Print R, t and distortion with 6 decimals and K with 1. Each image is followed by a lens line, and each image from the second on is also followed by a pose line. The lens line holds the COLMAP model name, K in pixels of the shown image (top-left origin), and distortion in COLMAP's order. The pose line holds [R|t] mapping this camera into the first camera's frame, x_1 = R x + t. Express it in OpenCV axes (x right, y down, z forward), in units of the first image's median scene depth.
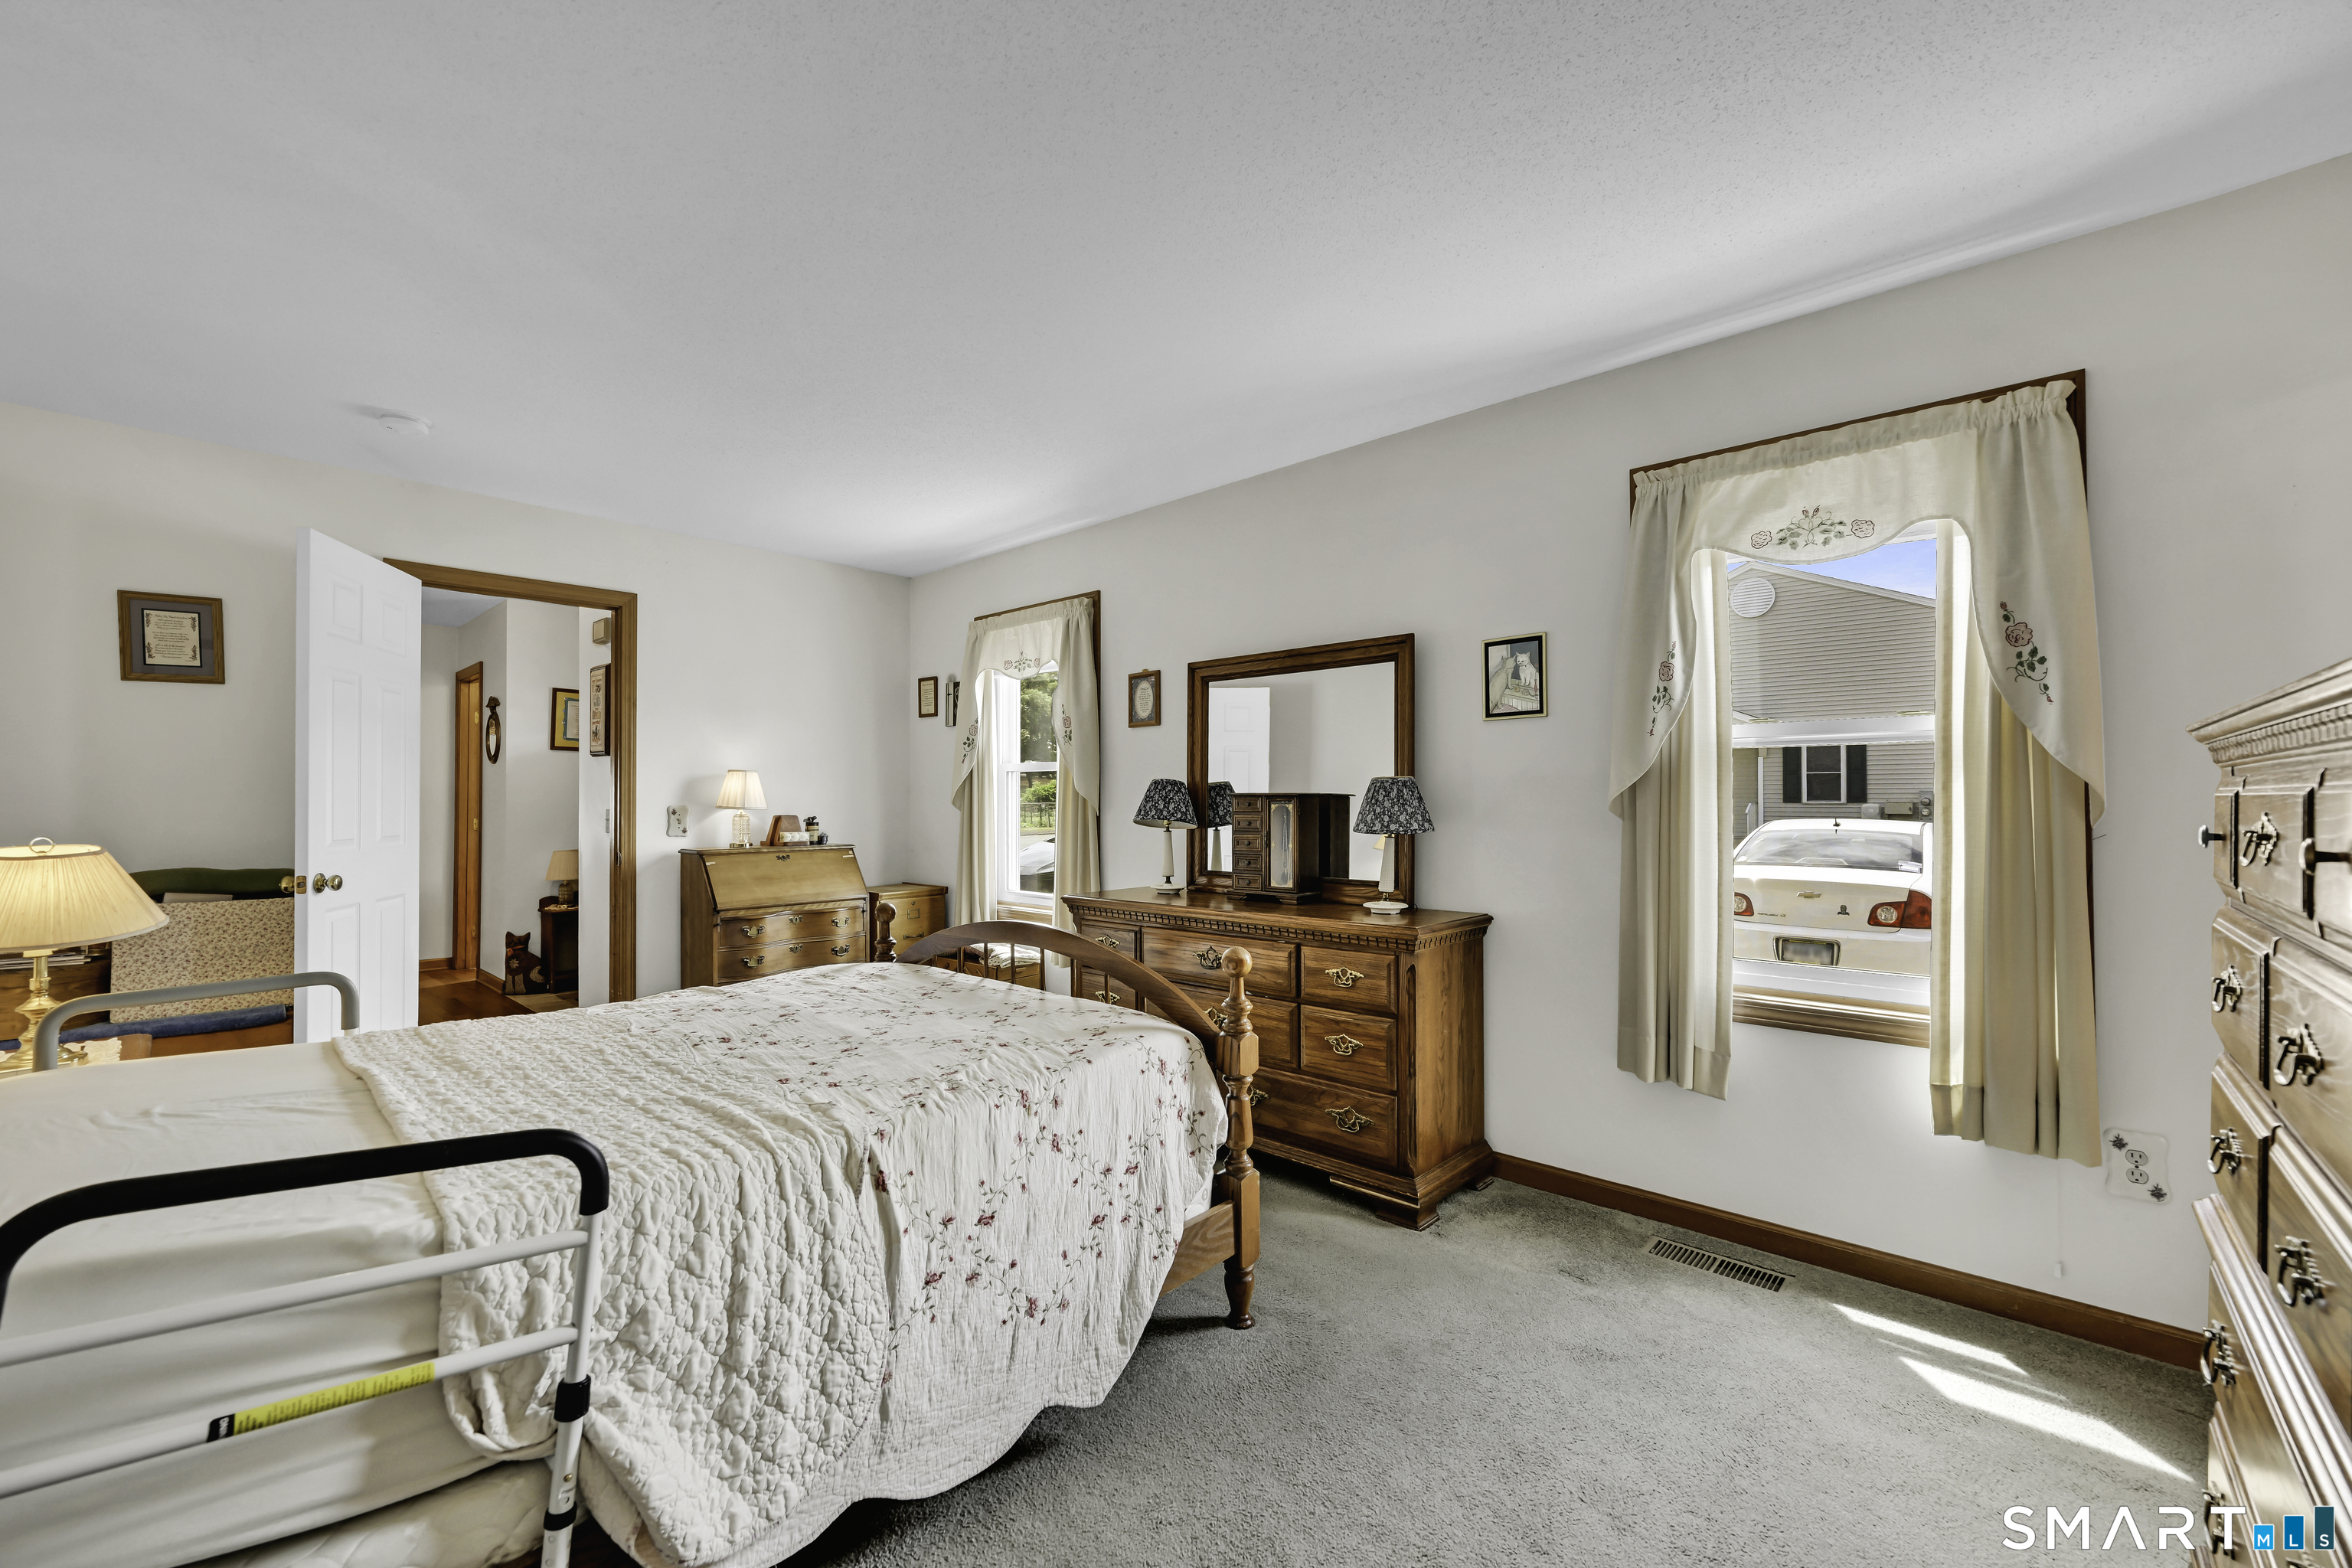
lens RADIAL K [[938.2, 0, 1180.8], [0, 938.2, 798.7], [0, 0, 1]] dist [-0.001664, -0.000246]
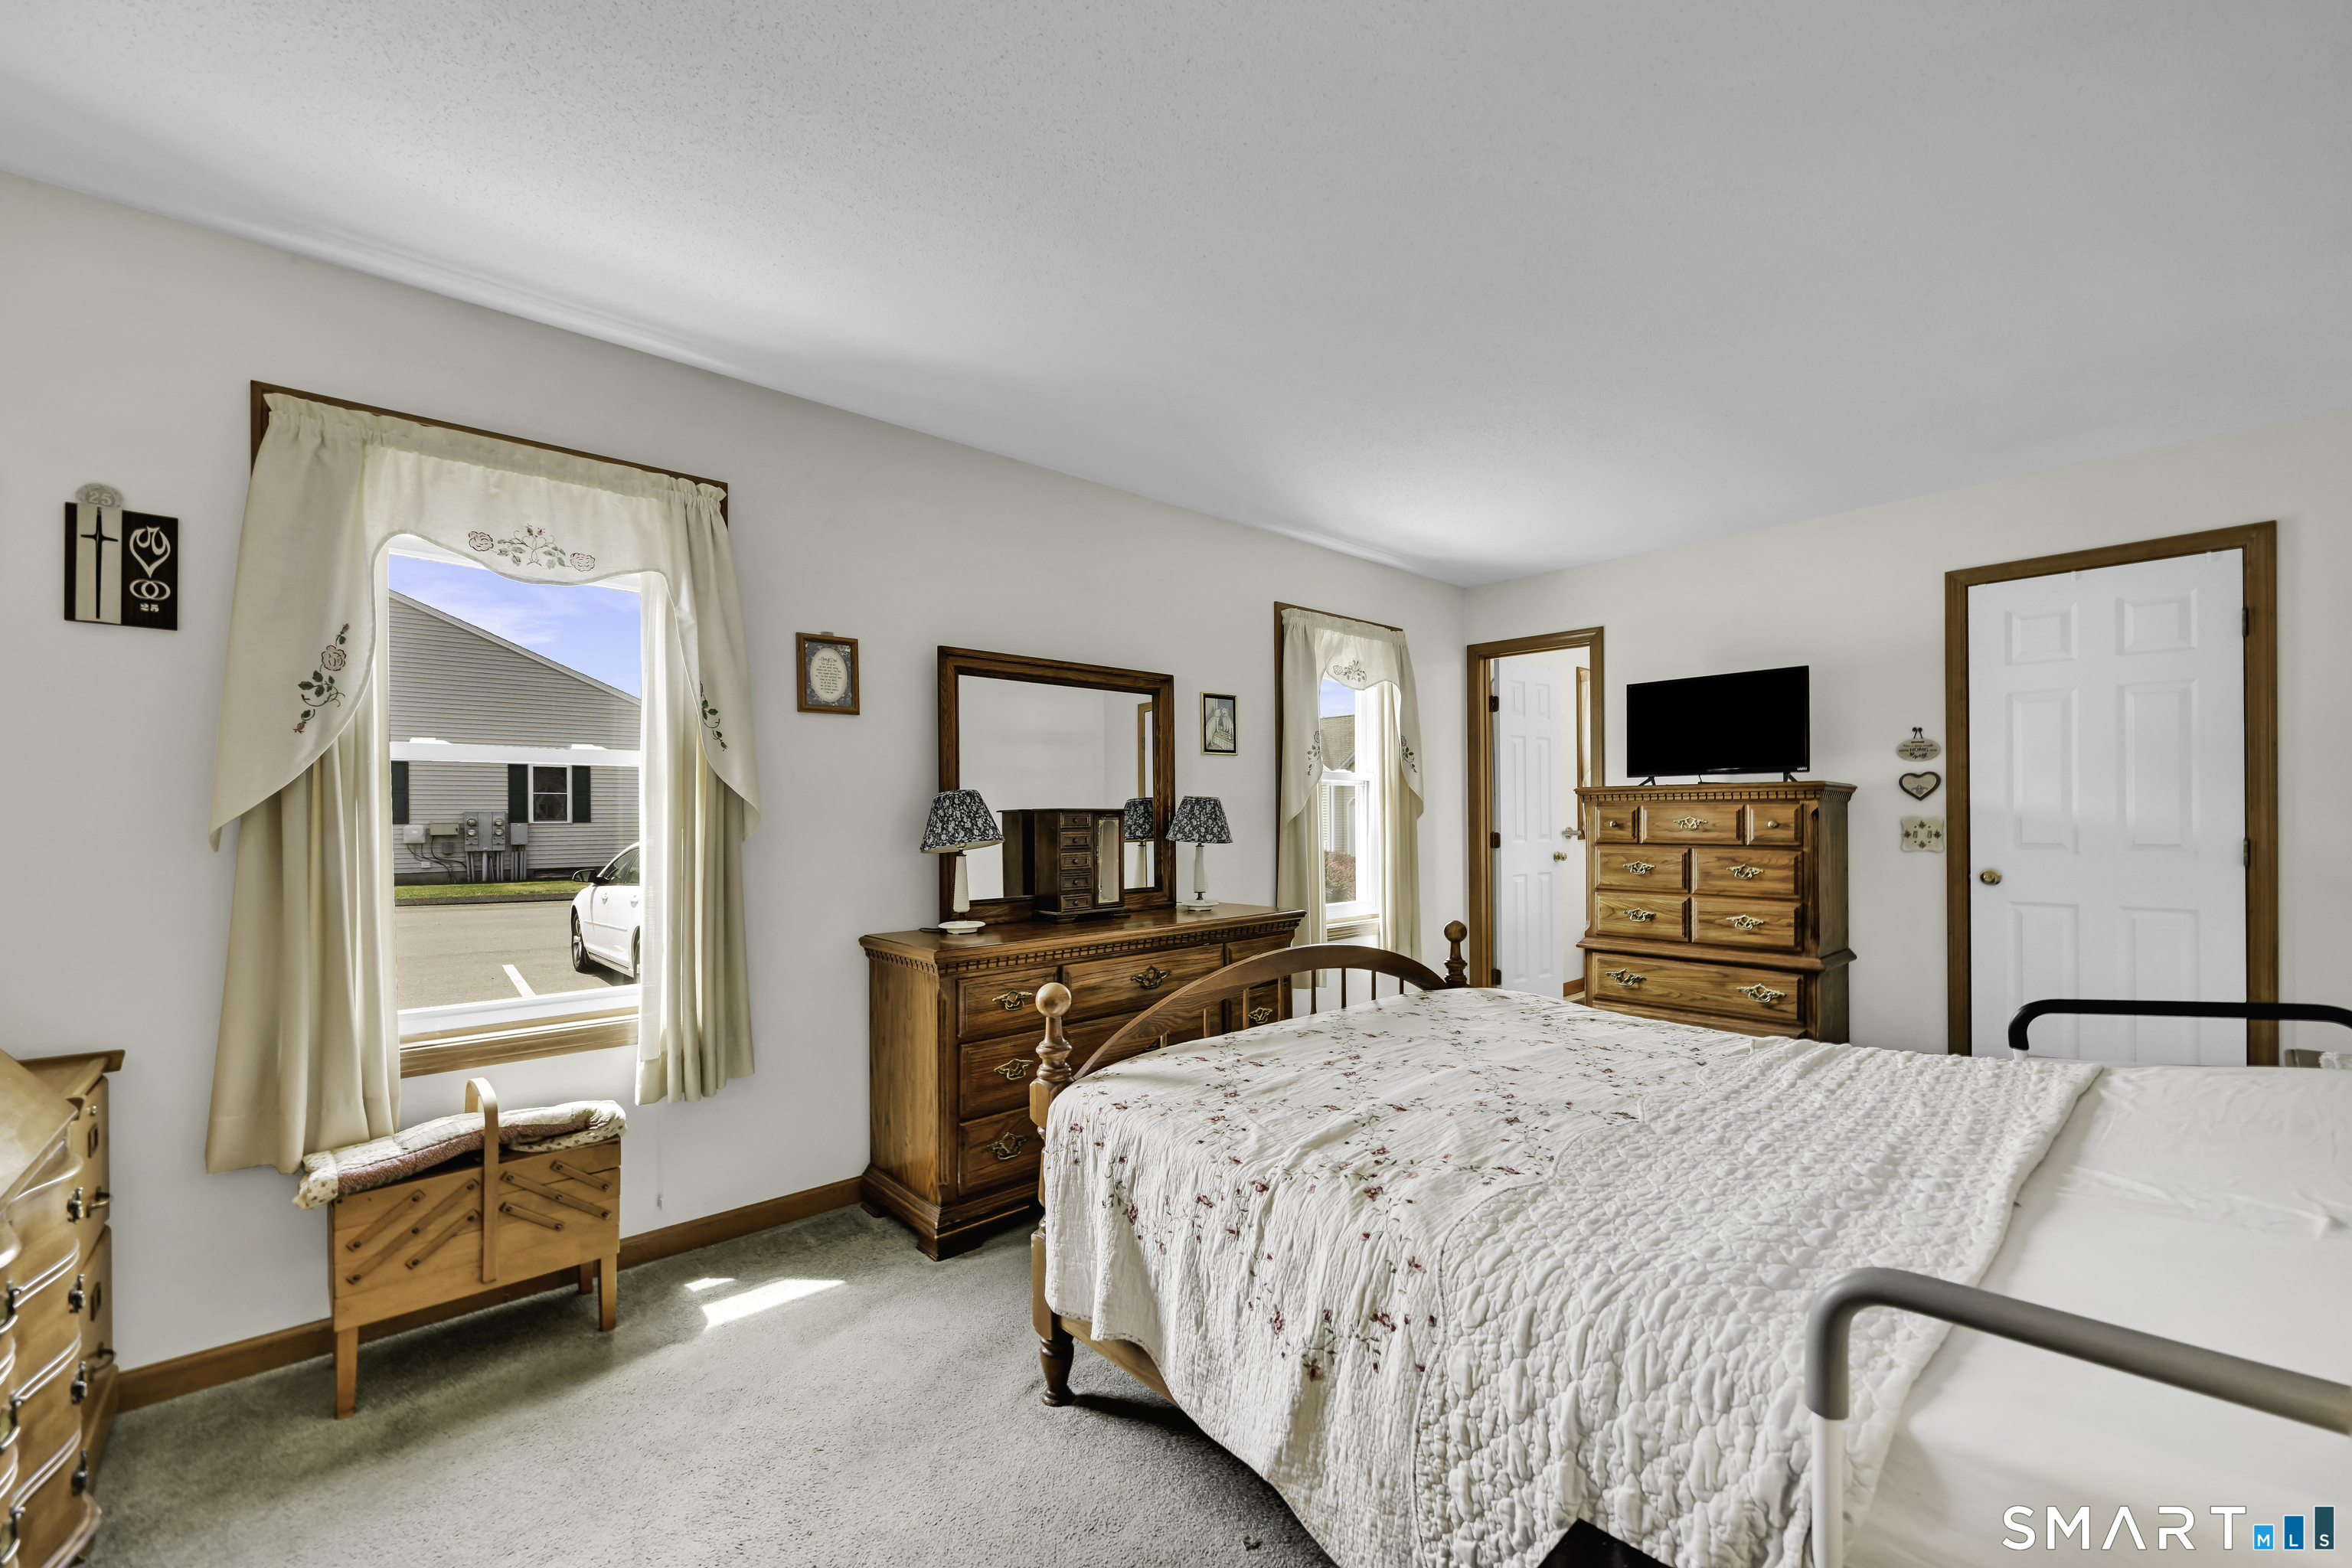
lens RADIAL K [[938.2, 0, 1177.7], [0, 938.2, 789.8], [0, 0, 1]] dist [-0.001664, -0.000246]
pose [[0.090770, 0.025209, 0.995553, -0.713243], [0.006461, 0.999644, -0.025901, 0.000315], [-0.995851, 0.008783, 0.090574, 0.676695]]
